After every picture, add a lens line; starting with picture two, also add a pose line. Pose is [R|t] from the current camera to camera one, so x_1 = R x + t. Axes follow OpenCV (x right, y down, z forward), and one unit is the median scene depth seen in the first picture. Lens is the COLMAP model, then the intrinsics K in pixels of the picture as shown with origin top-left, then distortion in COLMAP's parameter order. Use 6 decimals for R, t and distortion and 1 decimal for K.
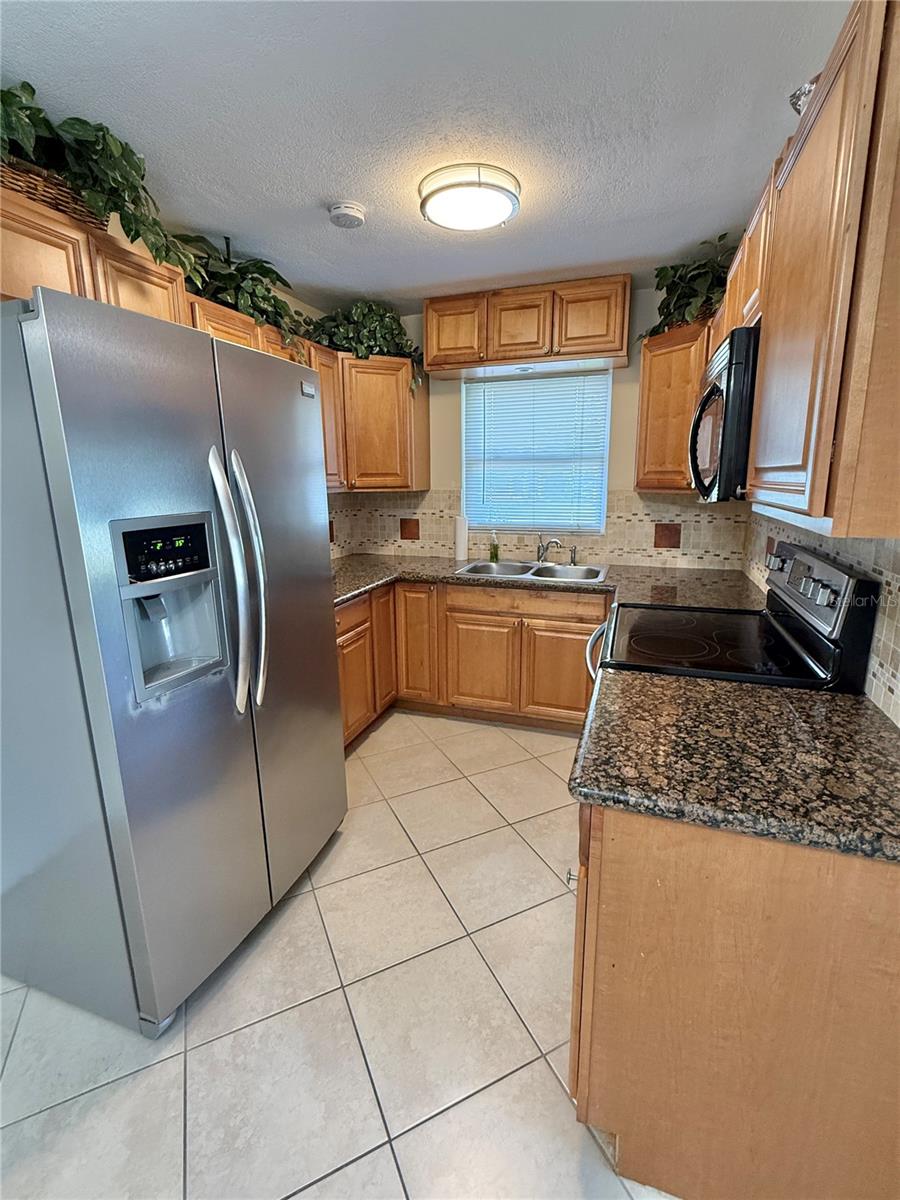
lens RADIAL K [[539.2, 0, 451.7], [0, 539.2, 587.2], [0, 0, 1]] dist [0.000458, 0.000086]
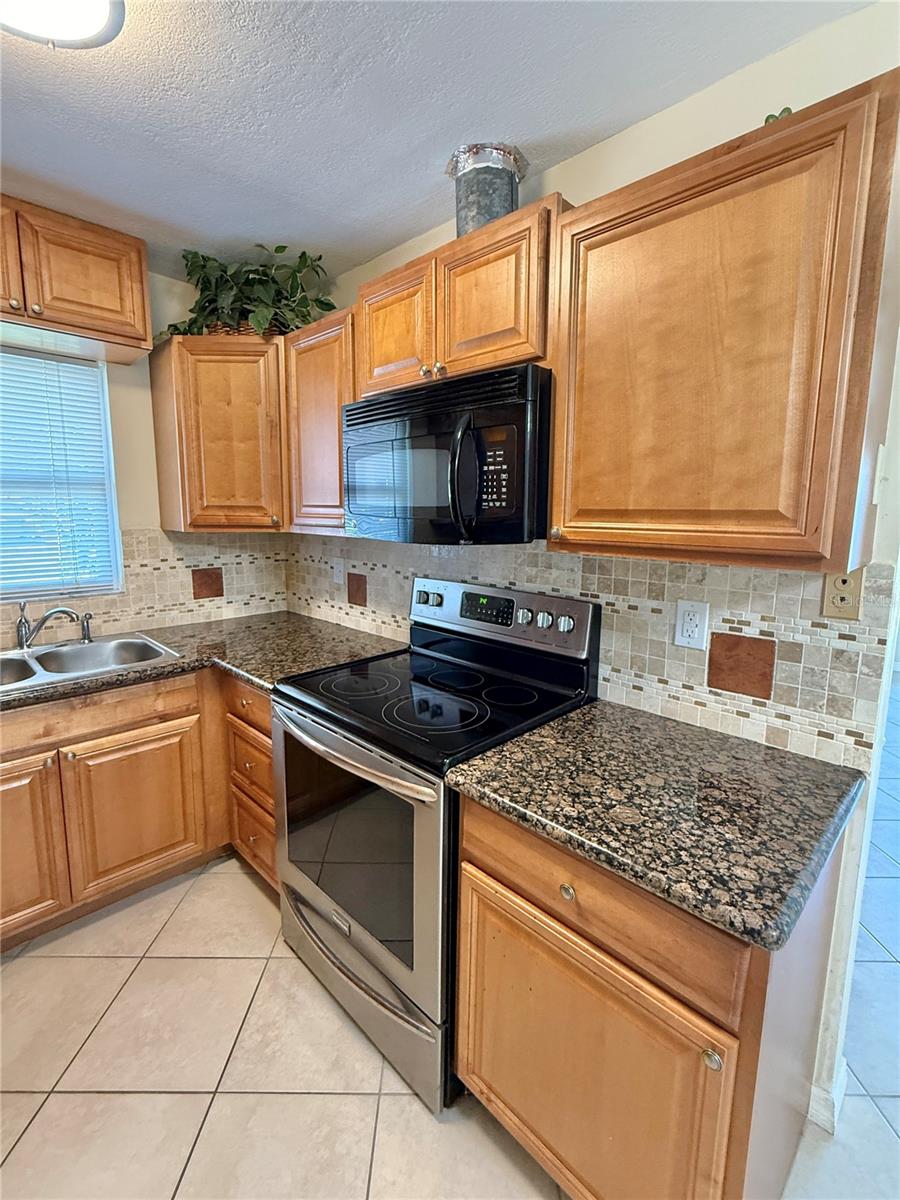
lens RADIAL K [[539.2, 0, 451.7], [0, 539.2, 587.2], [0, 0, 1]] dist [0.000458, 0.000086]
pose [[0.429650, -0.117691, 0.895293, -0.190342], [0.169633, 0.984338, 0.047990, -0.071048], [-0.886919, 0.131252, 0.442885, 0.332296]]
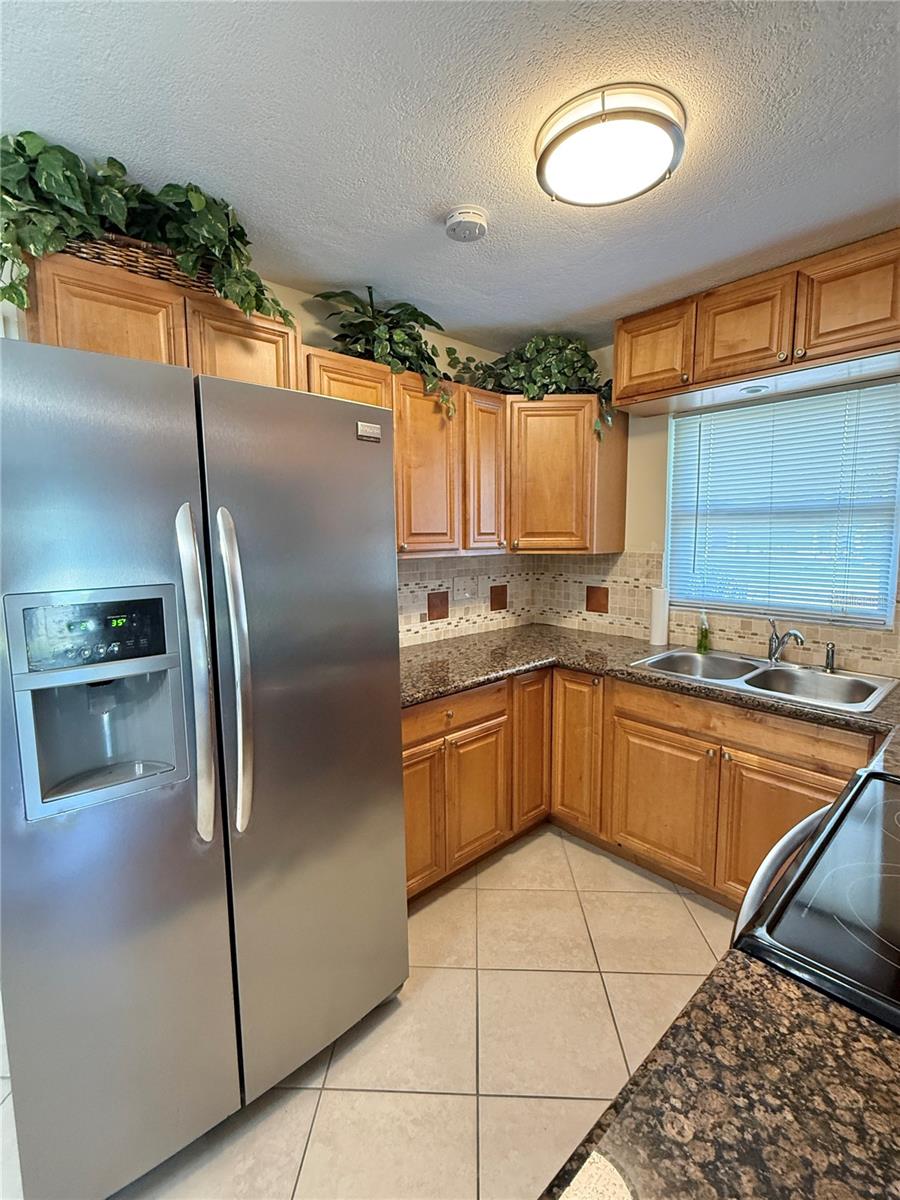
lens RADIAL K [[539.2, 0, 451.7], [0, 539.2, 587.2], [0, 0, 1]] dist [0.000458, 0.000086]
pose [[0.881304, 0.050783, -0.469813, 0.138711], [-0.097726, 0.992302, -0.076062, -0.054147], [0.462334, 0.112947, 0.879483, 0.230076]]
